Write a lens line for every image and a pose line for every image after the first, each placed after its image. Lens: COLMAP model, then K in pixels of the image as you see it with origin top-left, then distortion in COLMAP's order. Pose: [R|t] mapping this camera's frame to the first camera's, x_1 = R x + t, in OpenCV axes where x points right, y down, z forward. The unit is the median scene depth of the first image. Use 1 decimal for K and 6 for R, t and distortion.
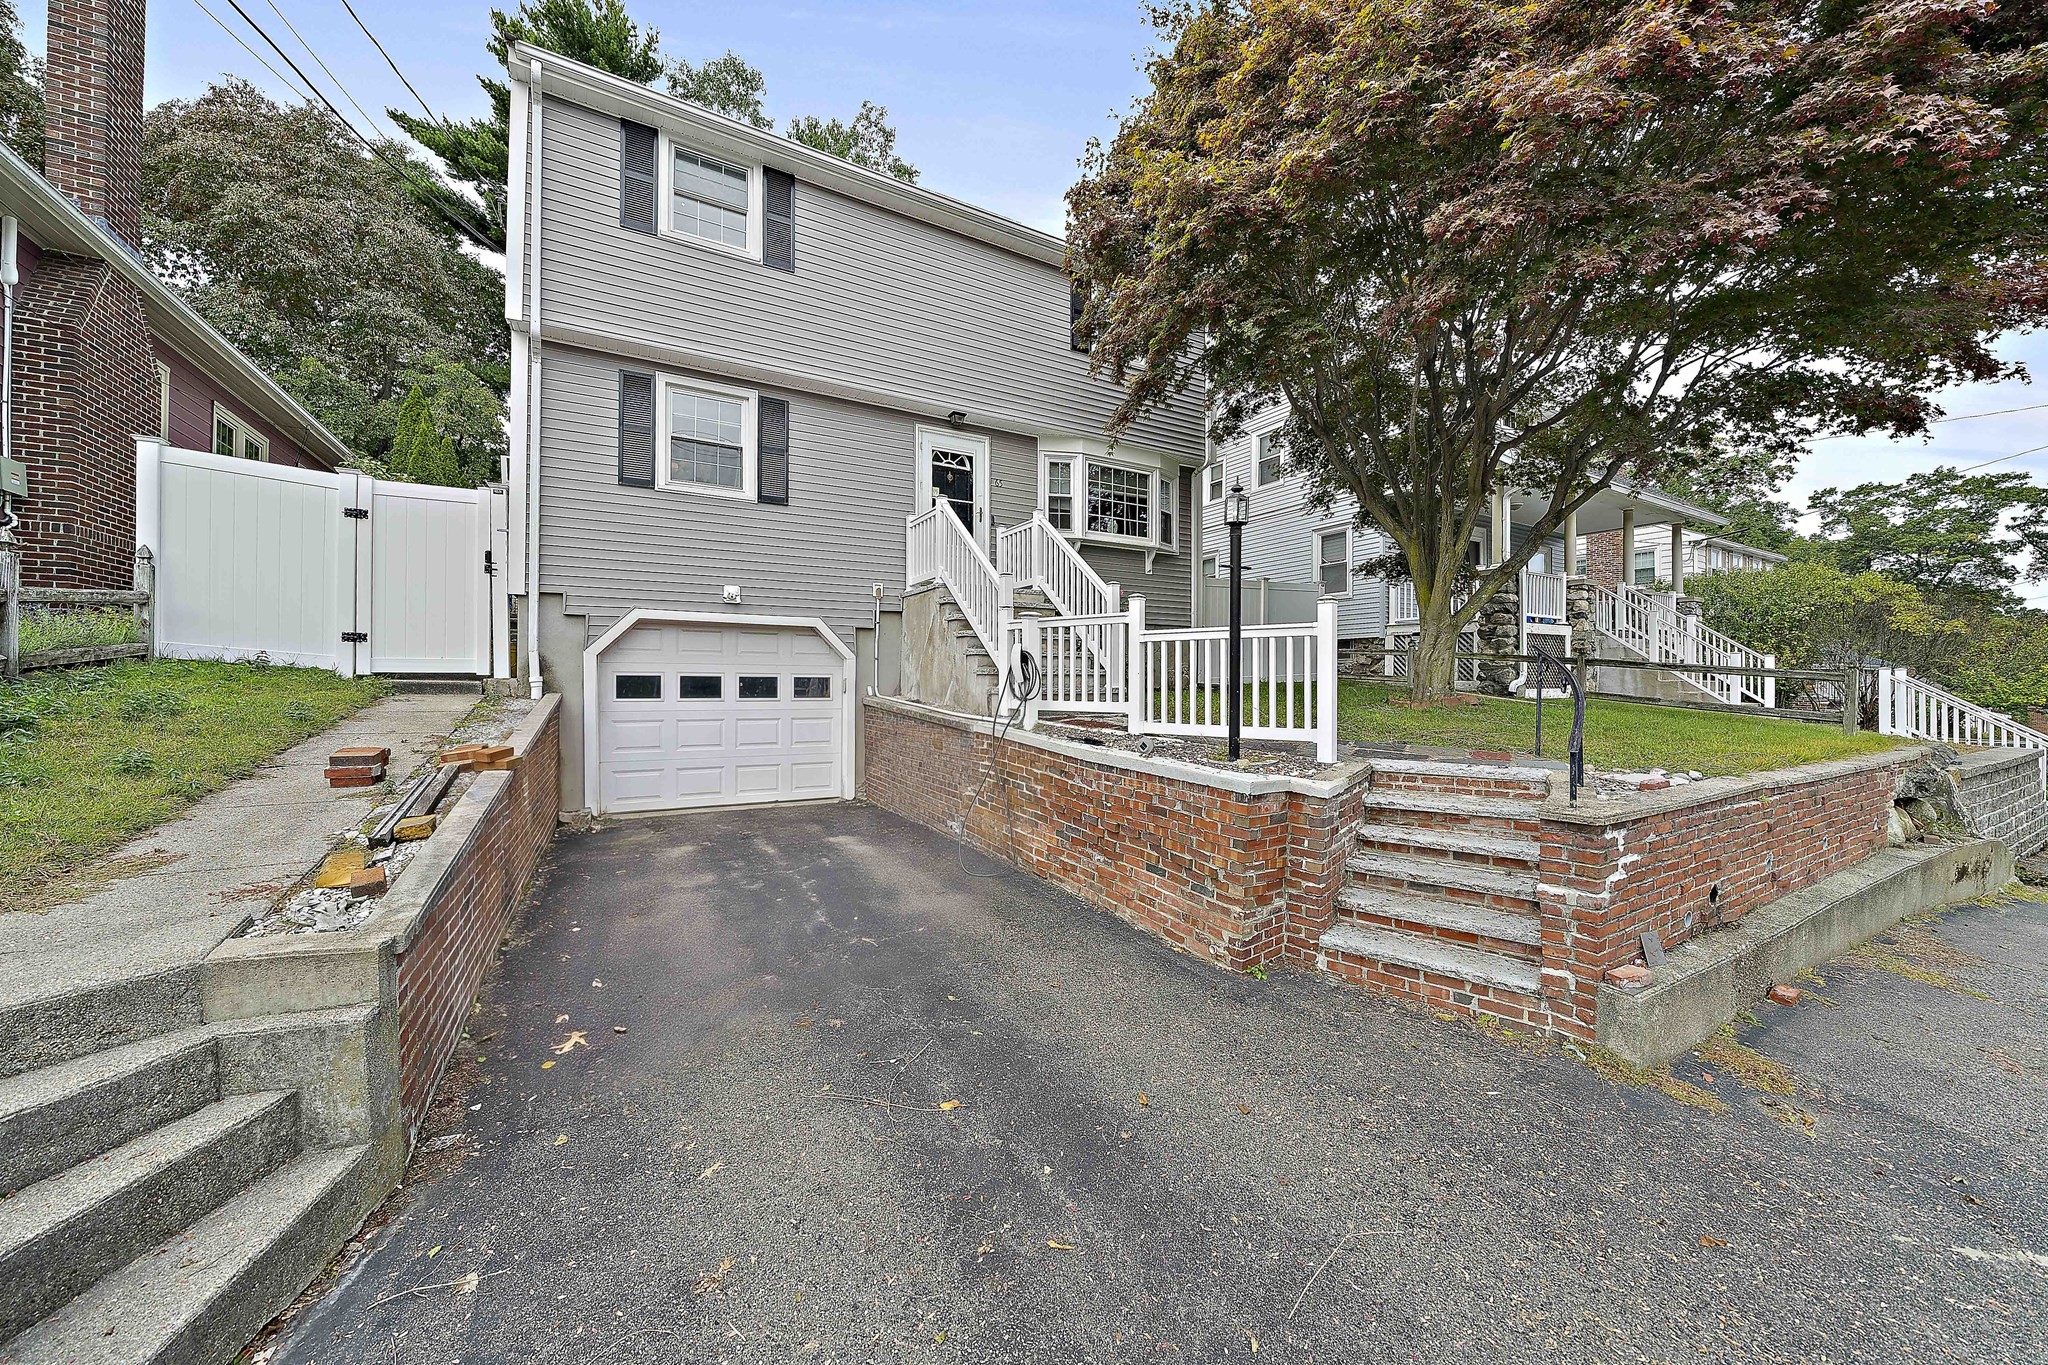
lens RADIAL K [[711.2, 0, 940.1], [0, 711.2, 667.7], [0, 0, 1]] dist [-0.005740, -0.000097]
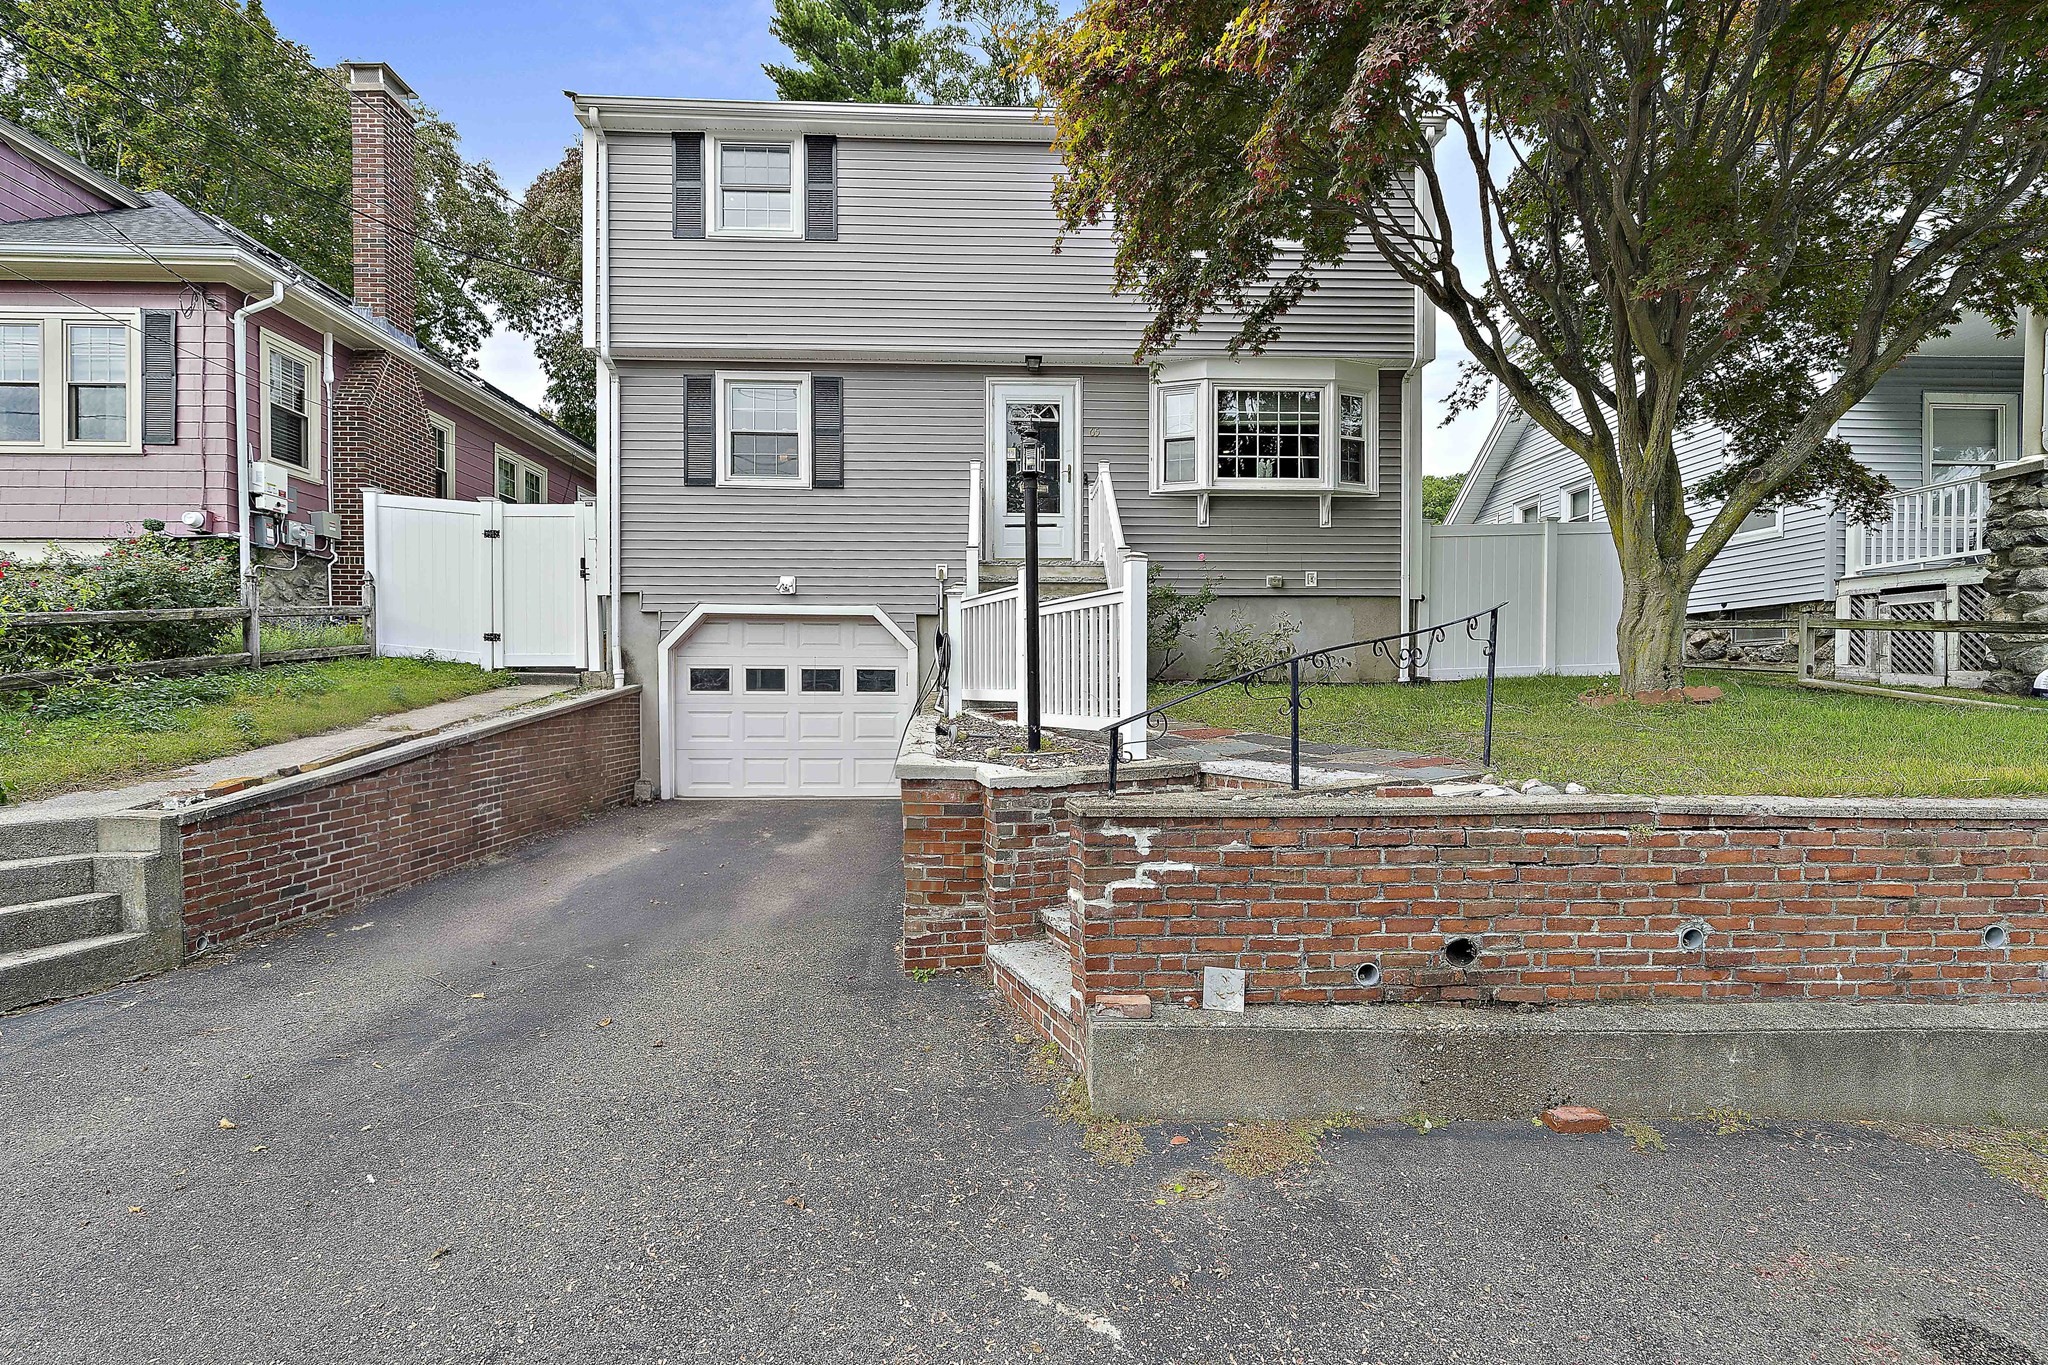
lens RADIAL K [[876.9, 0, 918.5], [0, 876.9, 687.9], [0, 0, 1]] dist [0.001383, -0.000826]
pose [[0.890181, 0.001993, -0.455602, 0.429484], [0.007306, 0.999799, 0.018649, 0.017796], [0.455548, -0.019929, 0.889988, 0.000026]]
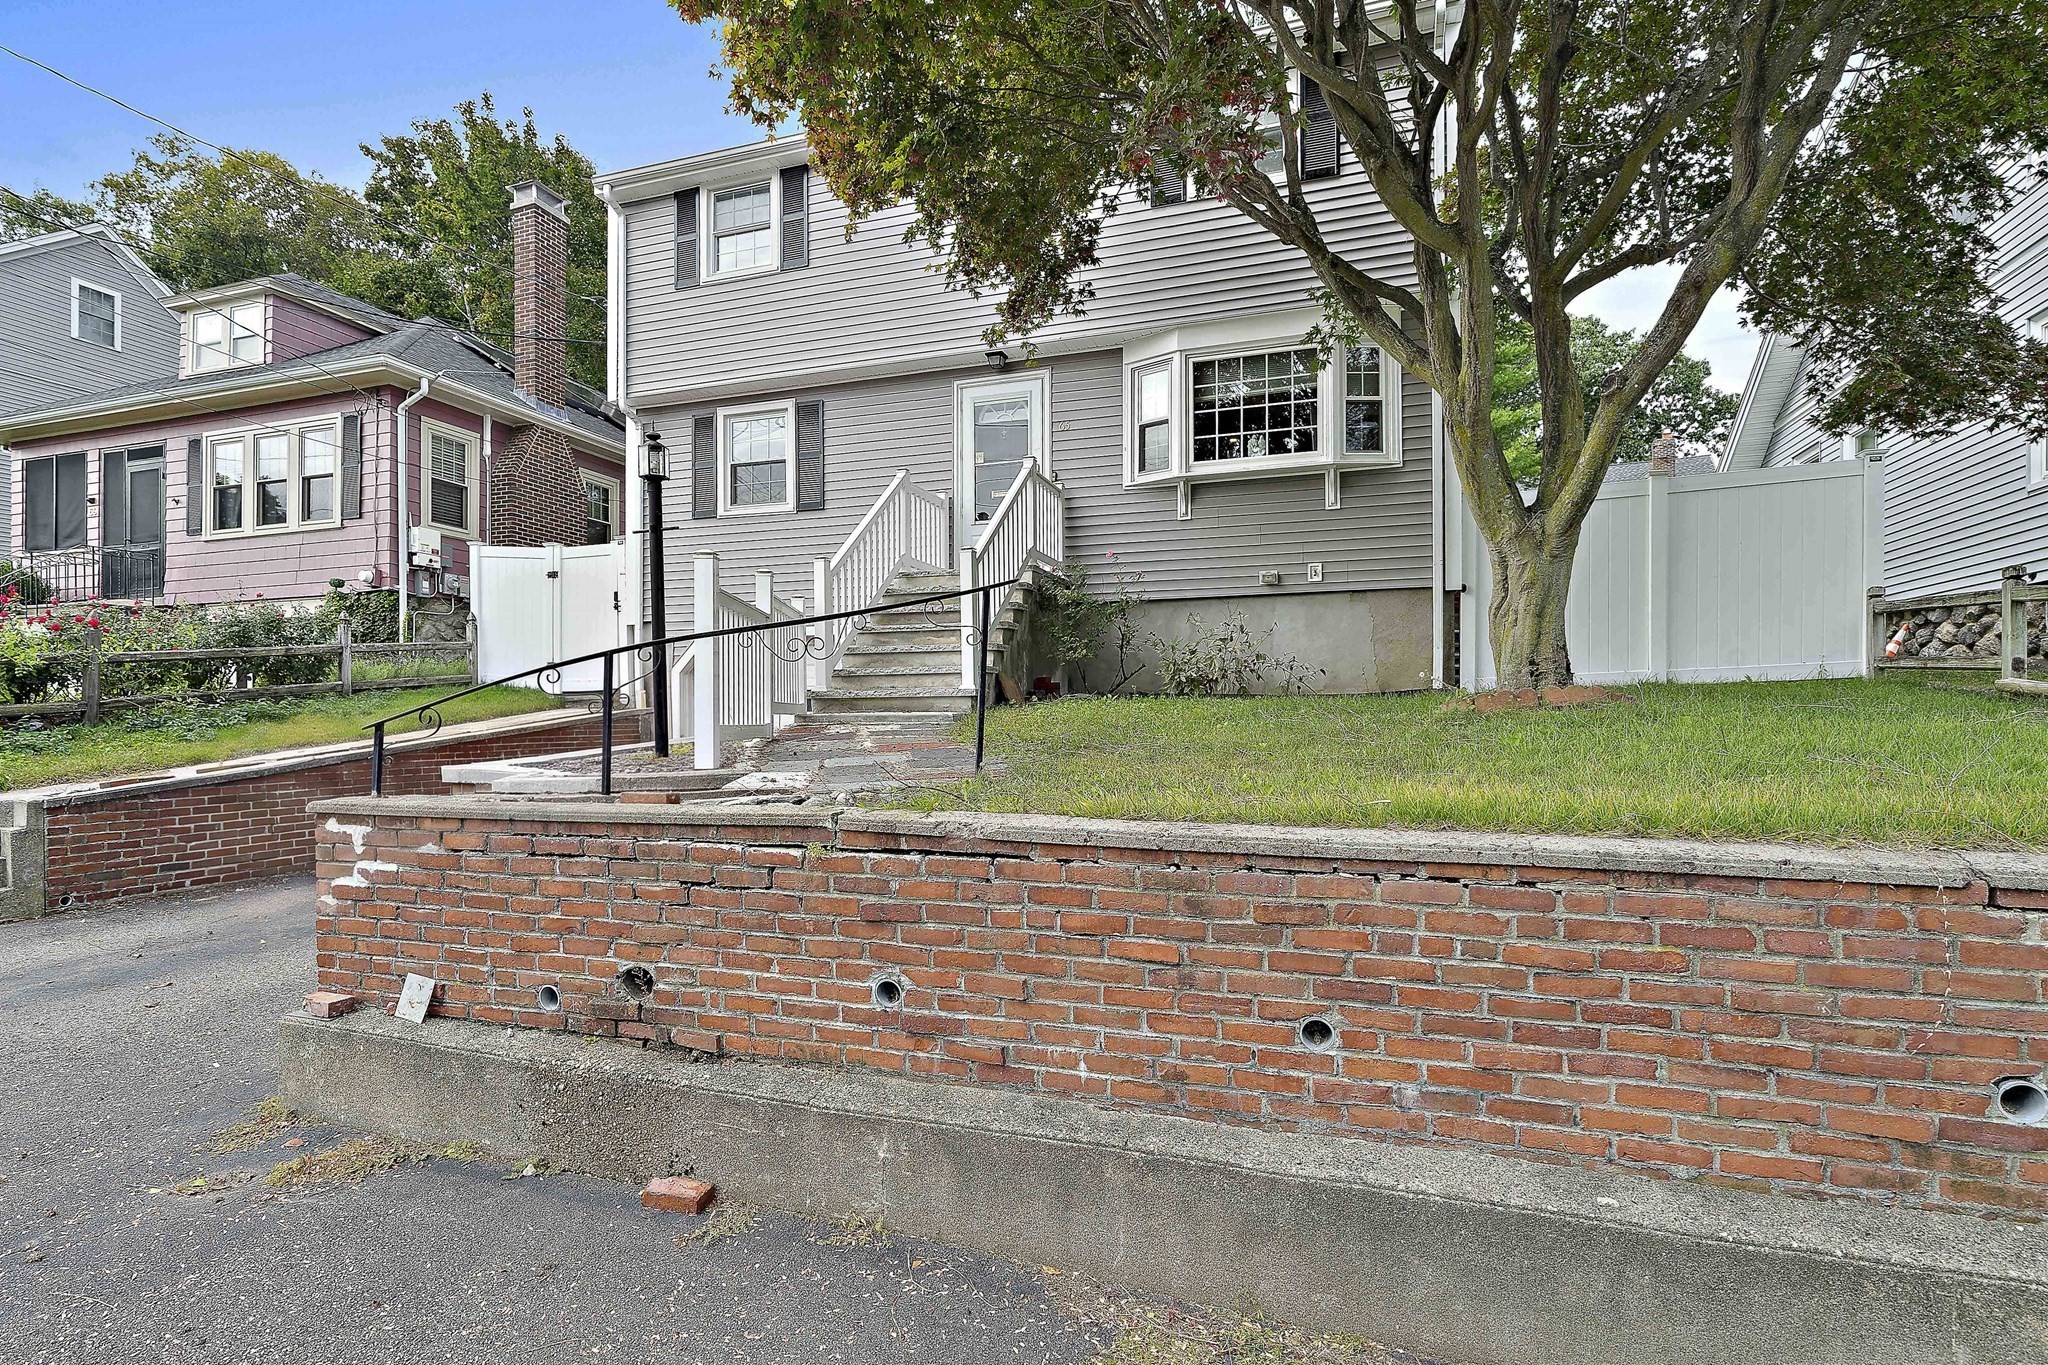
lens RADIAL K [[876.9, 0, 916.4], [0, 876.9, 710.0], [0, 0, 1]] dist [0.001383, -0.000826]
pose [[0.695628, -0.007136, -0.718367, 0.755813], [0.017653, 0.999819, 0.007162, 0.037665], [0.718185, -0.017663, 0.695628, 0.276722]]
